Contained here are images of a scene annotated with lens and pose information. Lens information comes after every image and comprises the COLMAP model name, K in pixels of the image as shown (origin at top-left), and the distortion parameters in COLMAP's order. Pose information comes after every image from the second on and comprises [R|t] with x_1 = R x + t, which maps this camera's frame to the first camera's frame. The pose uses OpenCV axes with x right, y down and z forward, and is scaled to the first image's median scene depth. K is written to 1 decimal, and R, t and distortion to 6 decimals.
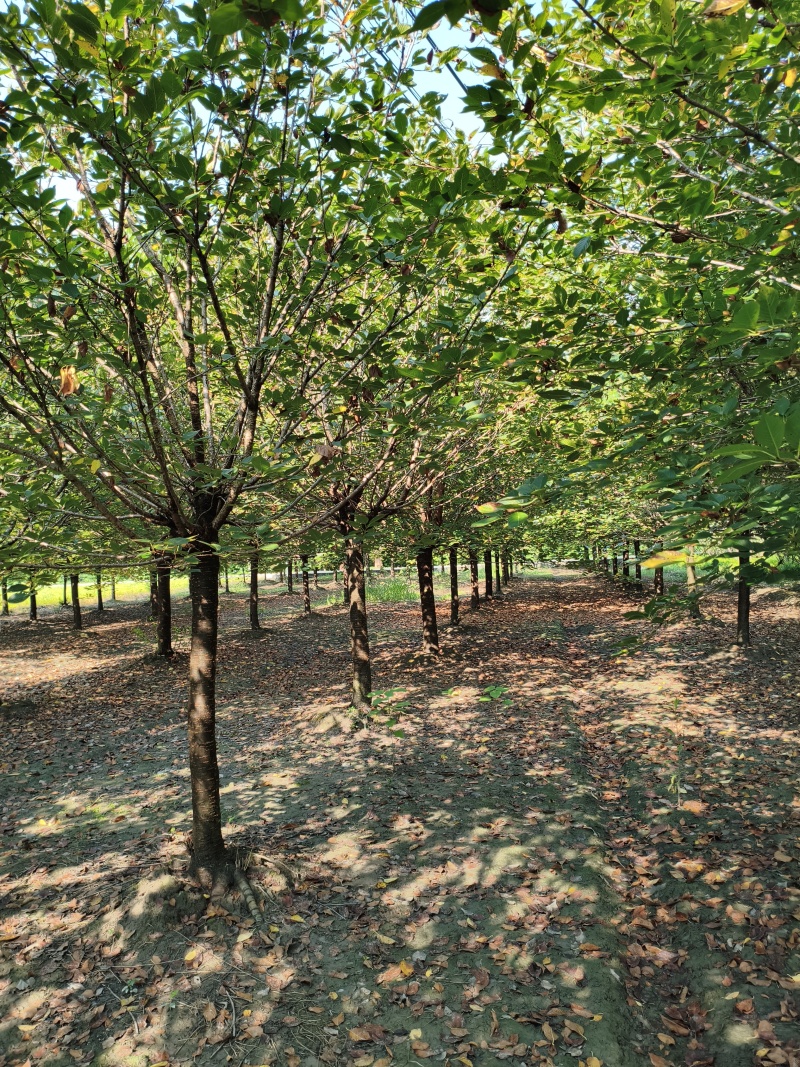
lens RADIAL K [[809.1, 0, 376.7], [0, 809.1, 518.3], [0, 0, 1]] dist [-0.003936, -0.013546]
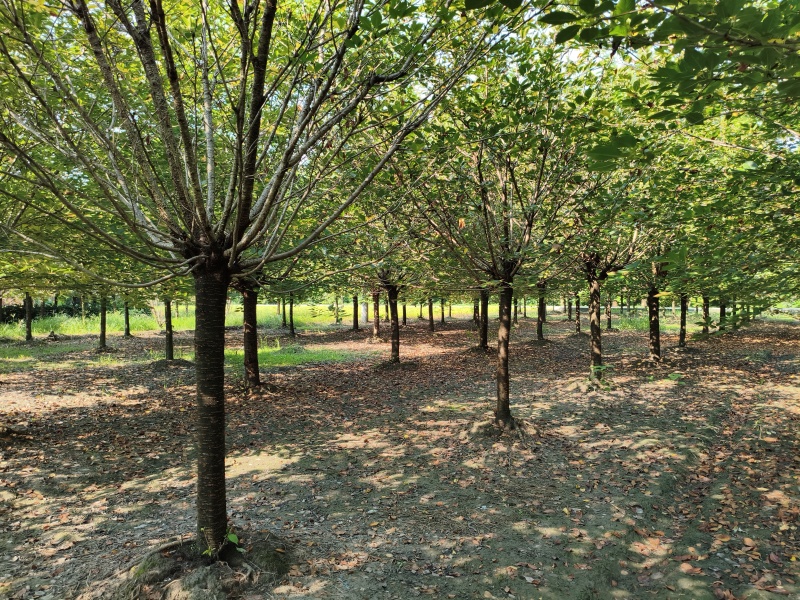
lens RADIAL K [[606.6, 0, 399.2], [0, 606.6, 299.5], [0, 0, 1]] dist [-0.003936, -0.013546]
pose [[0.923105, 0.050098, -0.381270, 0.117248], [-0.027800, 0.997577, 0.063771, -0.016184], [0.383541, -0.048268, 0.922262, -0.506788]]
